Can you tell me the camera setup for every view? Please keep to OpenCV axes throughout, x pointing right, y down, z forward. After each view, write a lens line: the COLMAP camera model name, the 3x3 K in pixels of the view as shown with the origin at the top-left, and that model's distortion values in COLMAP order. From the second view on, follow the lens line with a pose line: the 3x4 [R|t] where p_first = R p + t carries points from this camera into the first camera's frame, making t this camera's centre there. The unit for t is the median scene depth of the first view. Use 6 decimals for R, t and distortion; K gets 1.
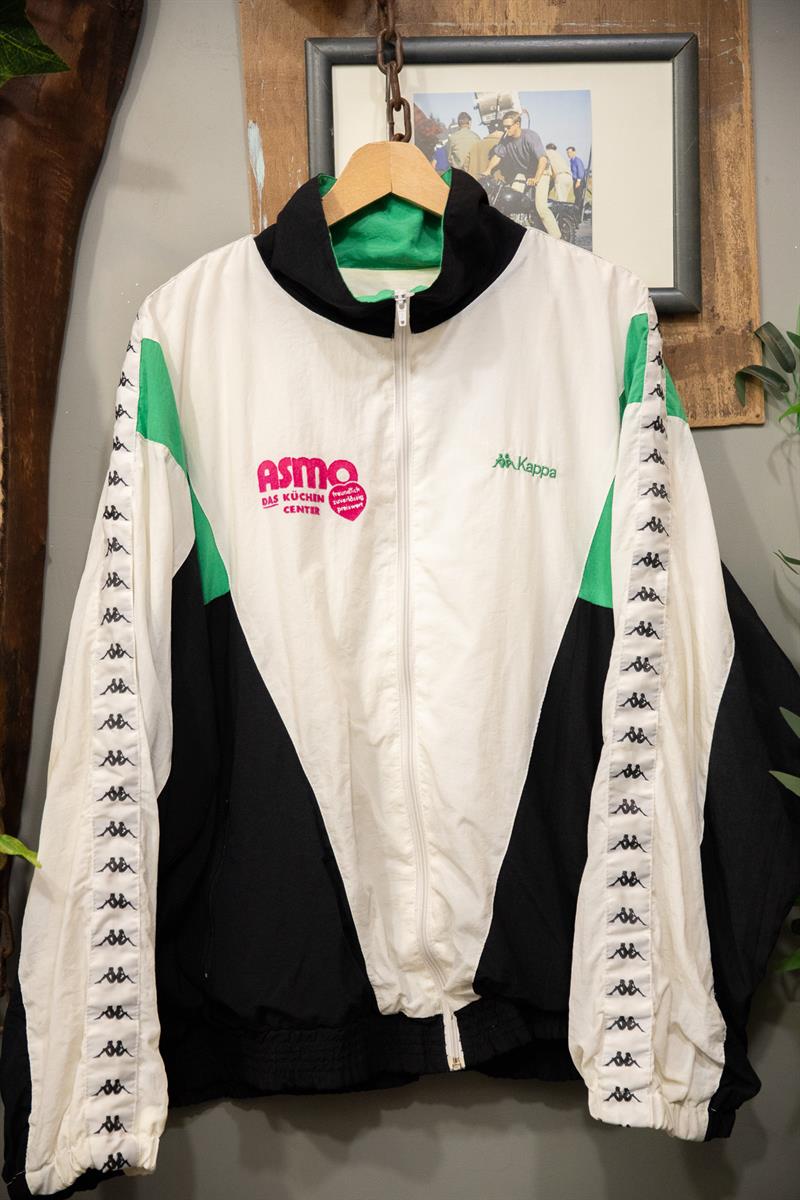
lens RADIAL K [[1926.2, 0, 410.8], [0, 1926.2, 575.8], [0, 0, 1]] dist [0.147646, 0.000000]
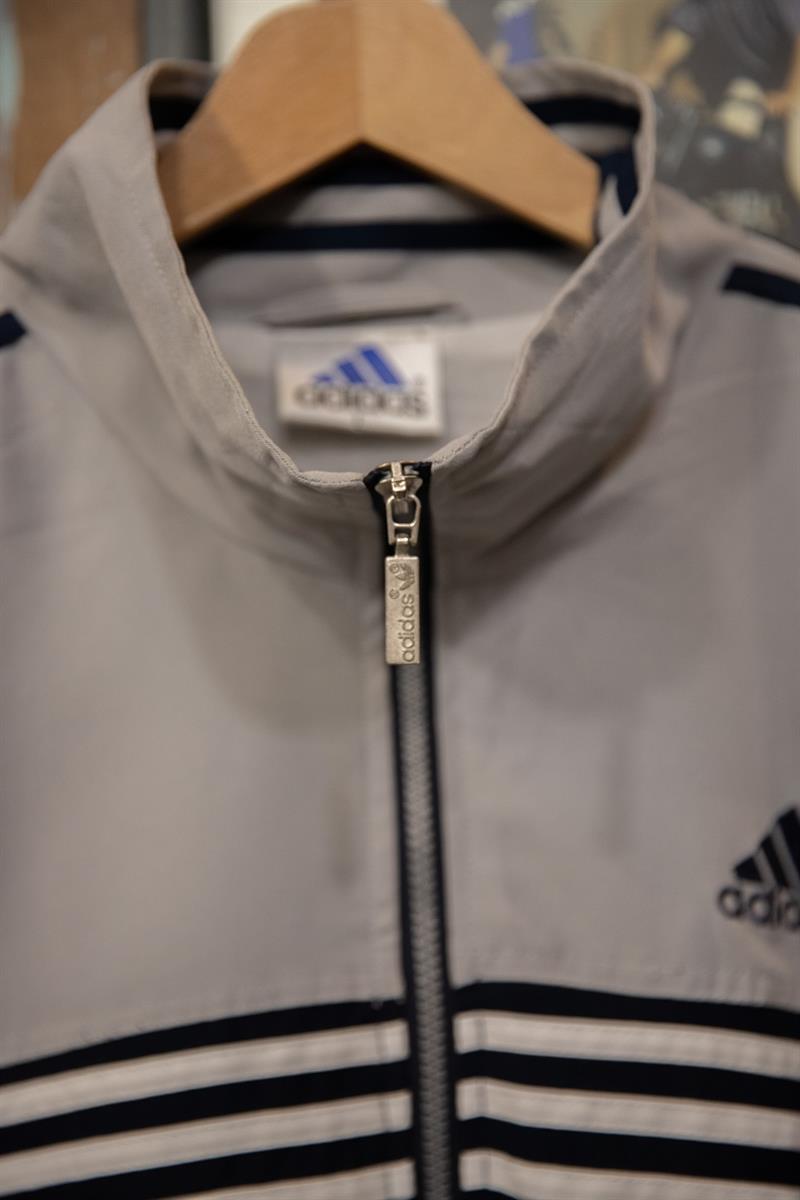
lens RADIAL K [[2107.1, 0, 431.7], [0, 2107.1, 545.2], [0, 0, 1]] dist [0.111078, 0.000000]
pose [[0.999990, -0.003497, -0.002728, 0.000745], [0.003349, 0.998613, -0.052536, -0.103989], [0.002908, 0.052527, 0.998615, 0.621869]]
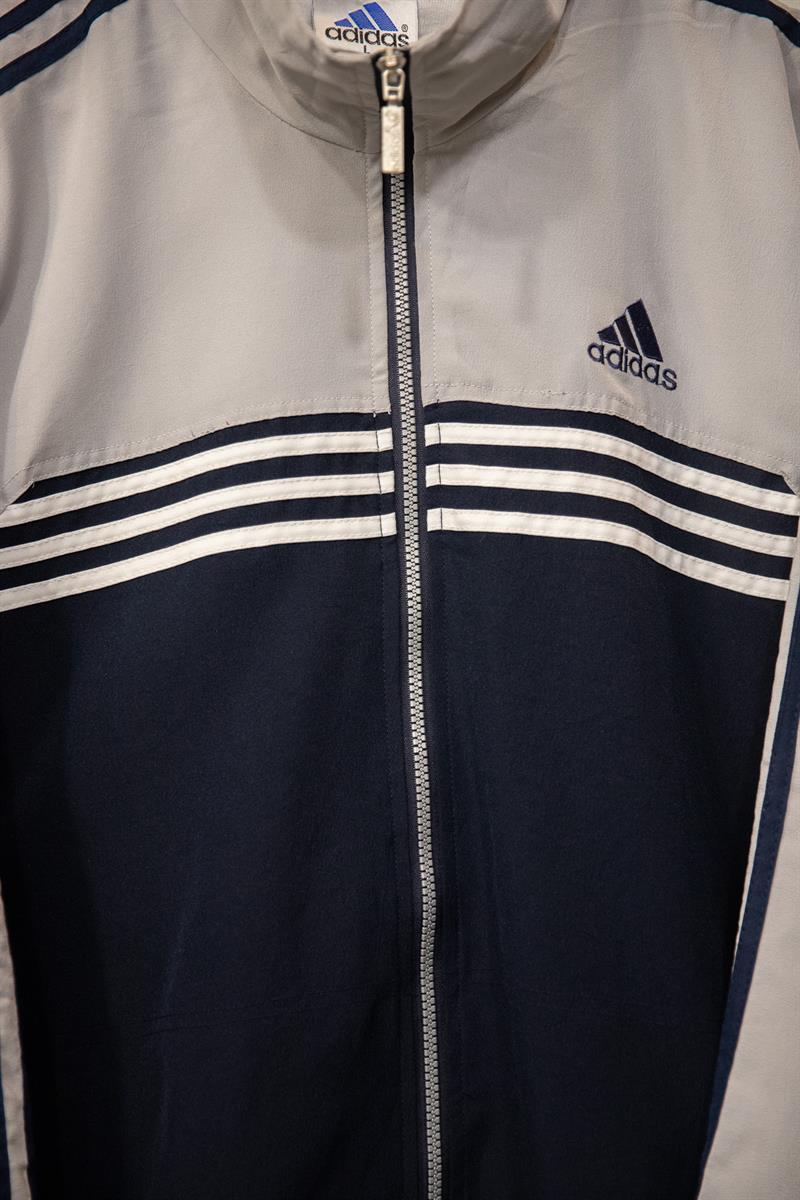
lens RADIAL K [[2107.1, 0, 421.8], [0, 2107.1, 568.0], [0, 0, 1]] dist [0.111078, 0.000000]
pose [[0.999972, 0.006667, -0.003311, 0.004987], [-0.006682, 0.999967, -0.004559, -0.005477], [0.003280, 0.004581, 0.999984, 0.420634]]
